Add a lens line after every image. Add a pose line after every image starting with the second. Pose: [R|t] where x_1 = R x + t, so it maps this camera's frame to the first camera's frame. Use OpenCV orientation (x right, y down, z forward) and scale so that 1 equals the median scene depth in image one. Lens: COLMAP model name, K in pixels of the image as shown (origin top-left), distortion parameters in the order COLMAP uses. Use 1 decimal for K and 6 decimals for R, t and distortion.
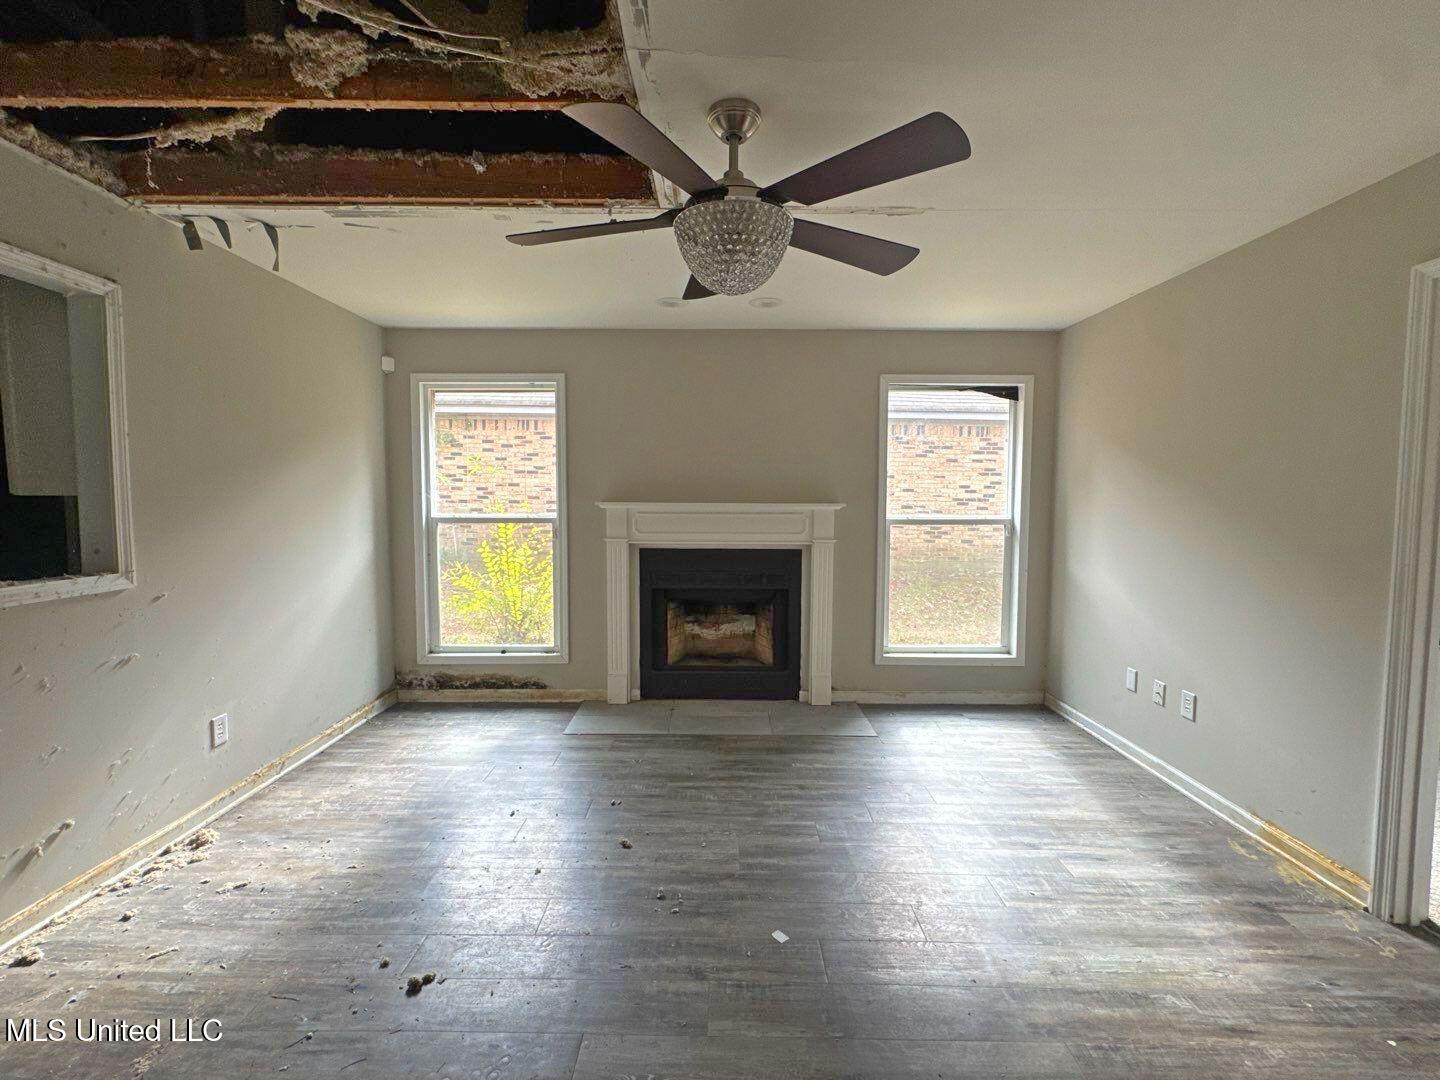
lens RADIAL K [[586.5, 0, 720.0], [0, 586.5, 540.0], [0, 0, 1]] dist [-0.003521, -0.000585]
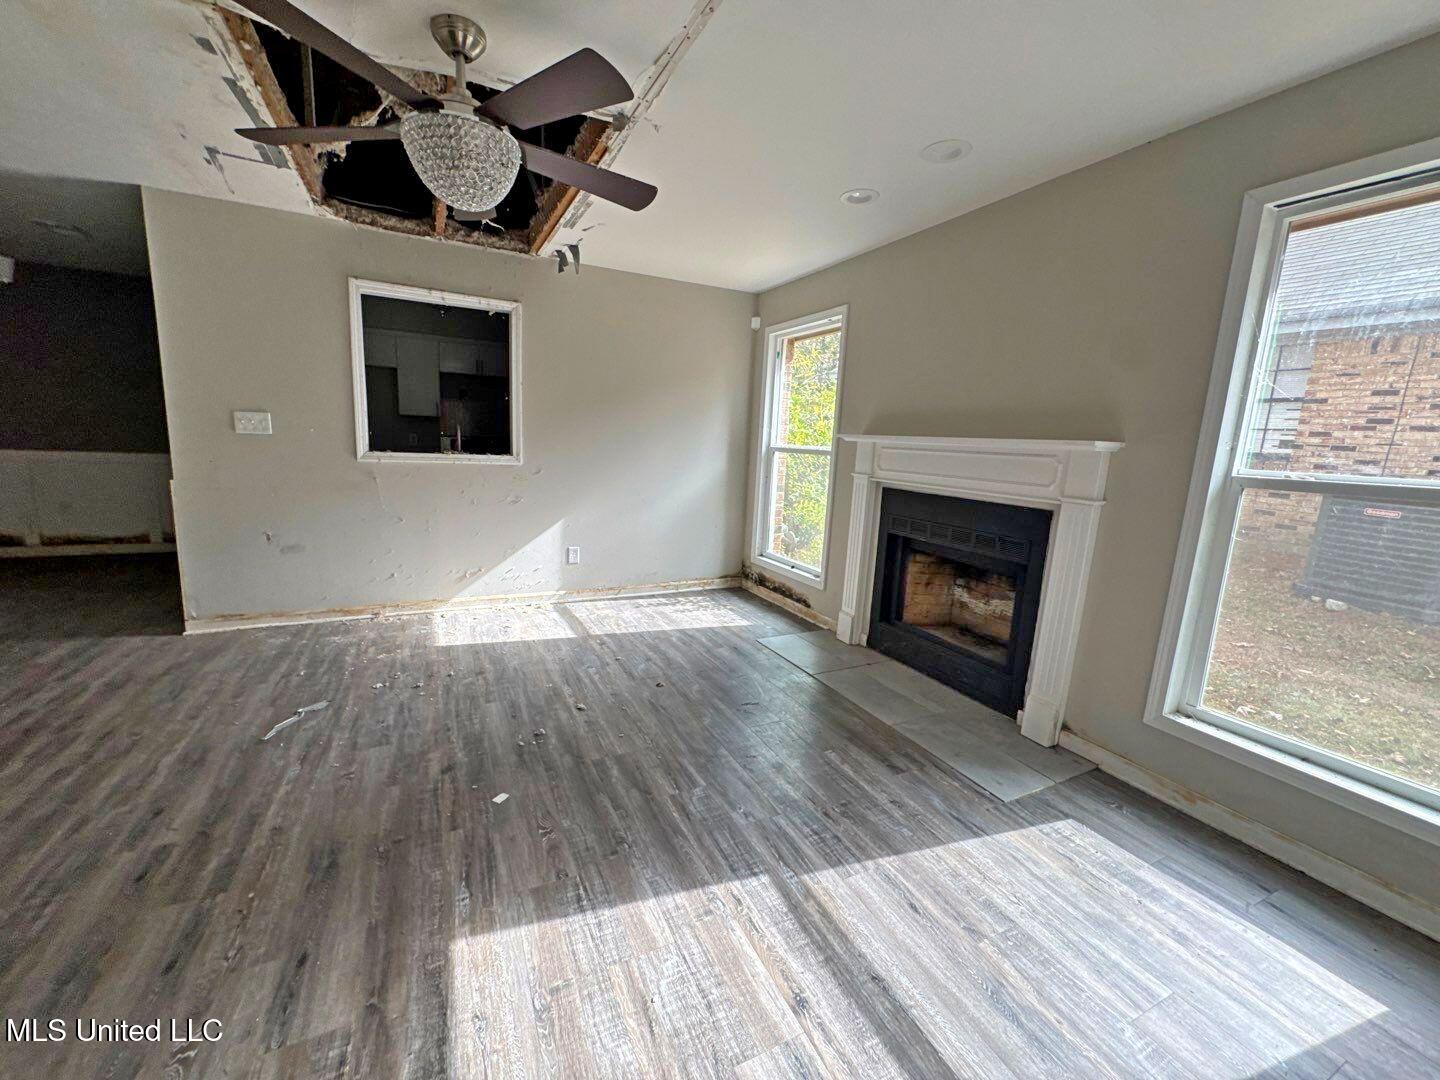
lens RADIAL K [[559.5, 0, 759.1], [0, 559.5, 540.0], [0, 0, 1]] dist [-0.012892, -0.000074]
pose [[0.498473, 0.168875, -0.850298, 0.523450], [-0.103926, 0.985410, 0.134784, -0.001507], [0.860654, 0.021182, 0.508750, 0.390600]]
